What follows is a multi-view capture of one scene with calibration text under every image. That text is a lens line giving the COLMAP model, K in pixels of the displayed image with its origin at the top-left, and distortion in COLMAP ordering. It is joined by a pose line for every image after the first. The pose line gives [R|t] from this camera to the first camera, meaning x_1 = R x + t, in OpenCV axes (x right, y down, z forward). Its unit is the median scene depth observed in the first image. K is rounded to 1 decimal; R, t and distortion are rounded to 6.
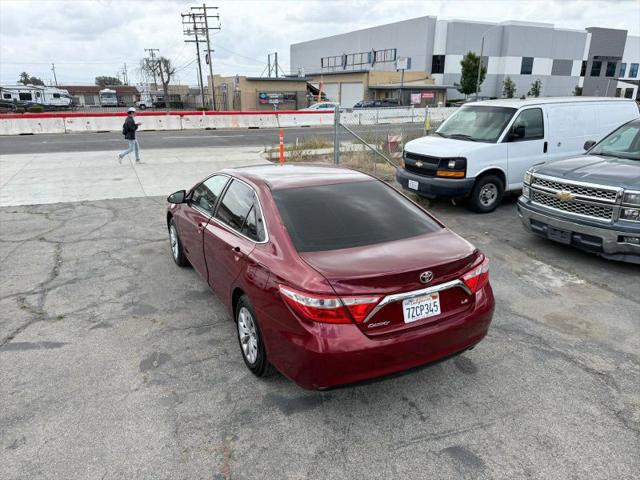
lens RADIAL K [[449.5, 0, 317.8], [0, 449.5, 244.4], [0, 0, 1]] dist [0.038462, -0.054556]
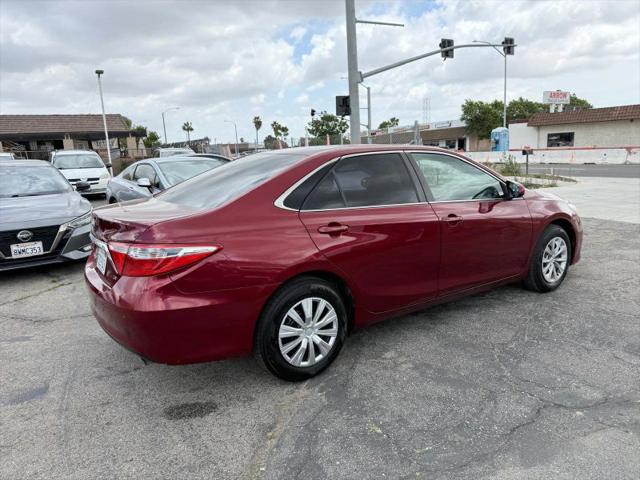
lens RADIAL K [[449.5, 0, 322.8], [0, 449.5, 242.1], [0, 0, 1]] dist [0.038462, -0.054556]
pose [[0.105560, 0.189422, -0.976205, 0.530517], [-0.274047, 0.949217, 0.154551, -0.075453], [0.955905, 0.251212, 0.152109, 0.561215]]
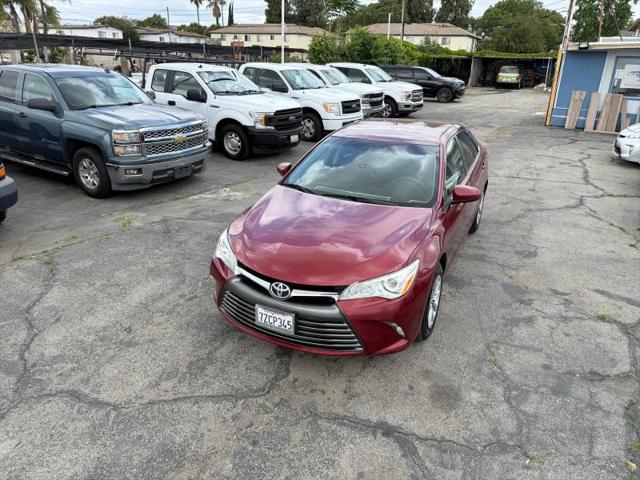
lens RADIAL K [[449.5, 0, 324.5], [0, 449.5, 239.5], [0, 0, 1]] dist [0.038462, -0.054556]
pose [[-0.595946, -0.315539, 0.738433, -0.563012], [0.222644, 0.818589, 0.529473, -0.374325], [-0.771542, 0.479945, -0.417582, 1.138164]]
